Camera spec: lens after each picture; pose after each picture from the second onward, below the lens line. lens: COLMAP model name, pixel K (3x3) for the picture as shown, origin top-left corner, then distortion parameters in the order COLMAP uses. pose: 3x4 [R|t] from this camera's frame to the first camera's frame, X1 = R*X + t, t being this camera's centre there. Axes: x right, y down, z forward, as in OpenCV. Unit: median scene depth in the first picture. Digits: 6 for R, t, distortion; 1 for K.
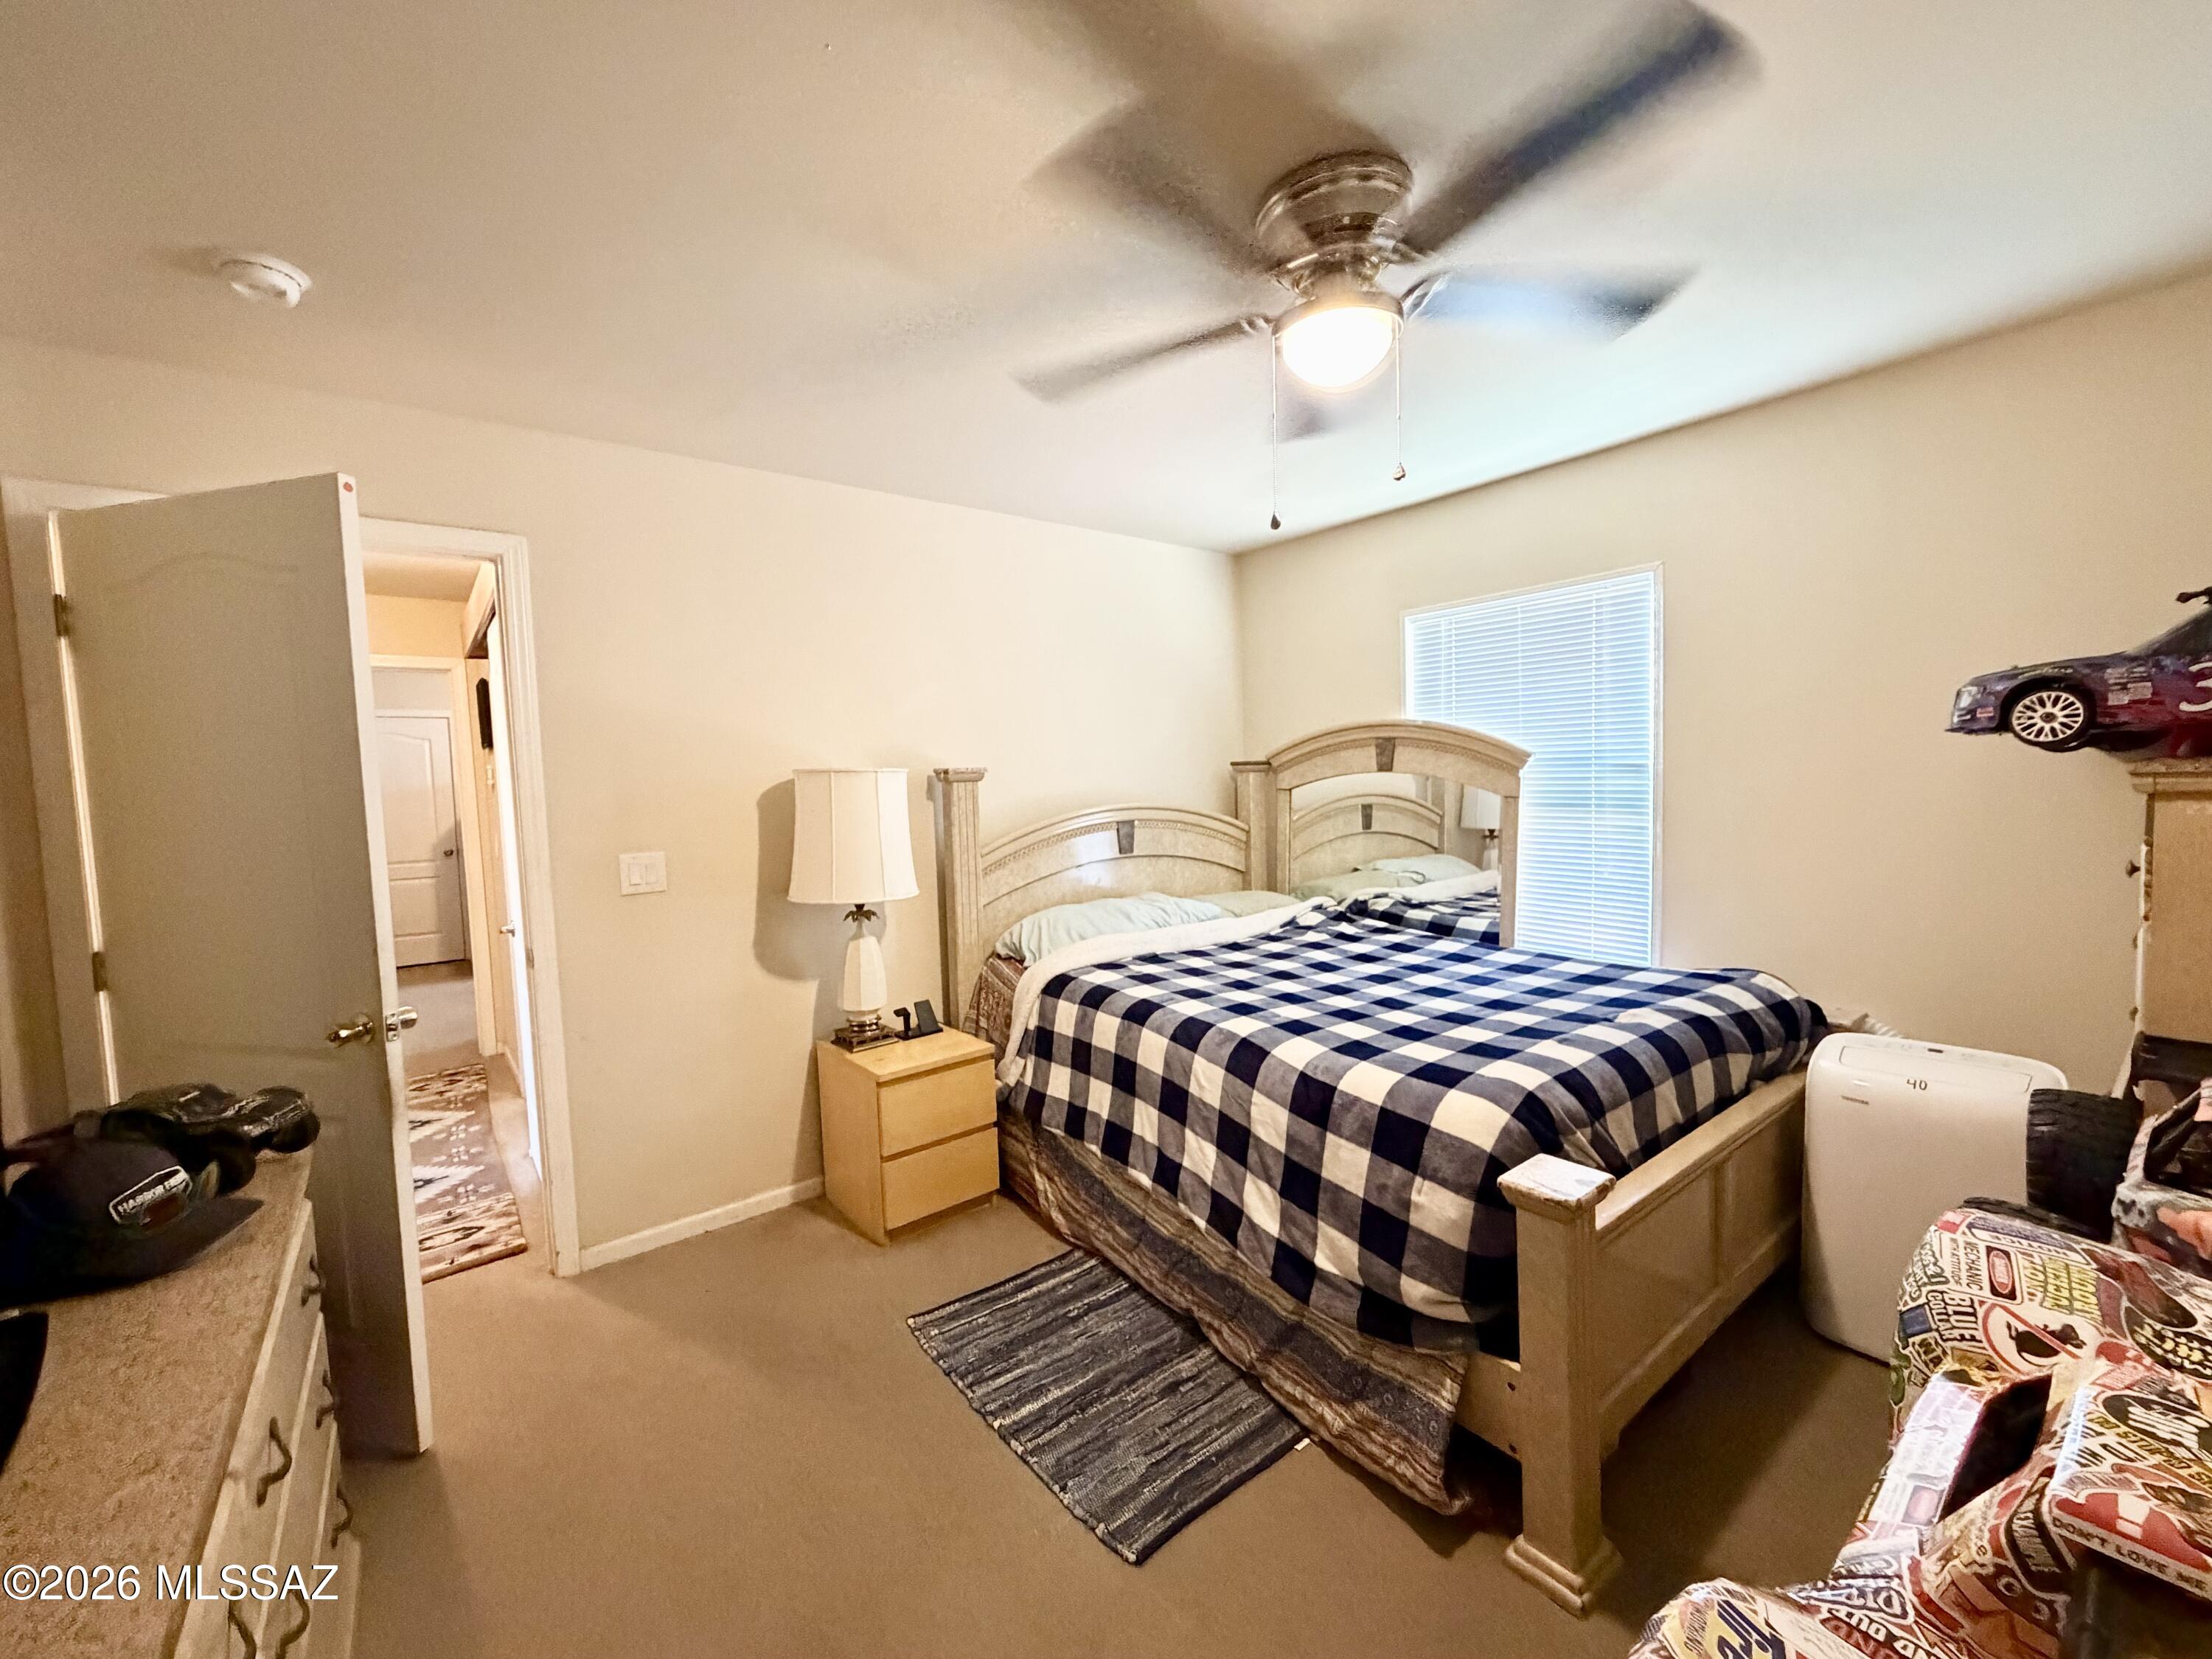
lens RADIAL K [[890.7, 0, 1103.3], [0, 890.7, 831.0], [0, 0, 1]] dist [-0.001859, 0.000102]
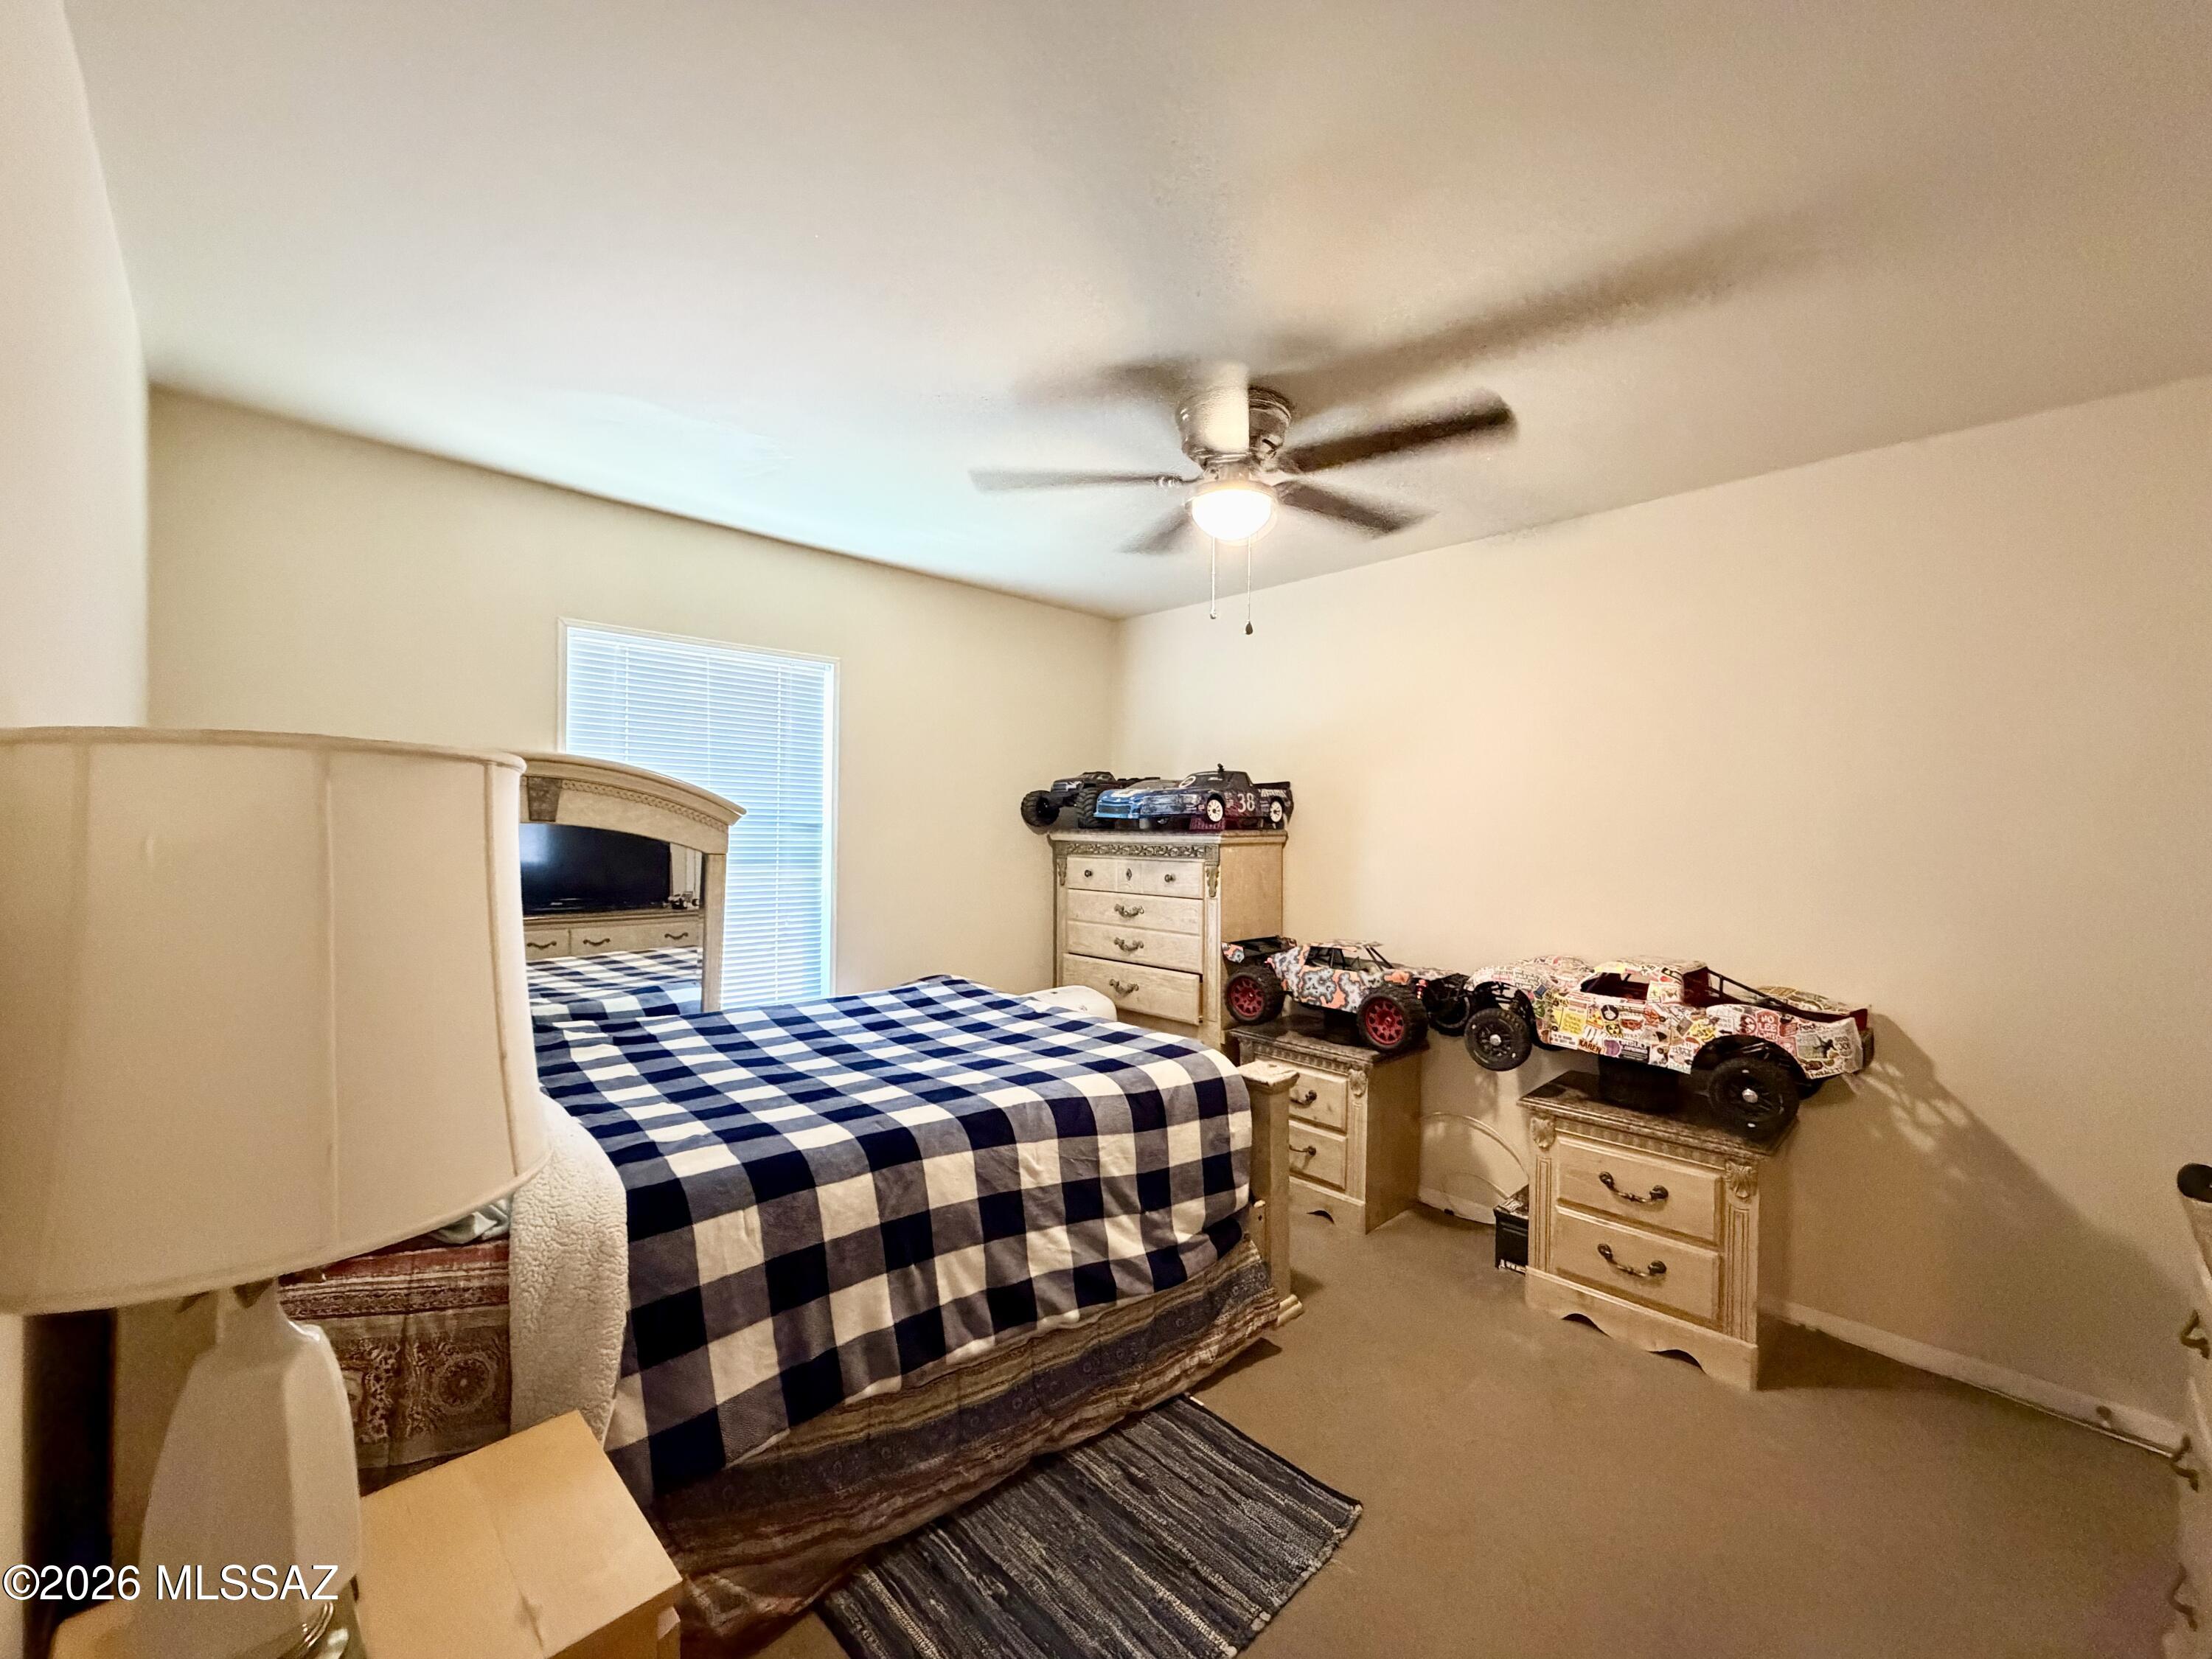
lens RADIAL K [[890.7, 0, 1104.3], [0, 890.7, 831.3], [0, 0, 1]] dist [-0.001859, 0.000102]
pose [[-0.113236, 0.027290, 0.993193, -0.841320], [0.054547, 0.998286, -0.021211, -0.030474], [-0.992070, 0.051774, -0.114530, 1.094127]]
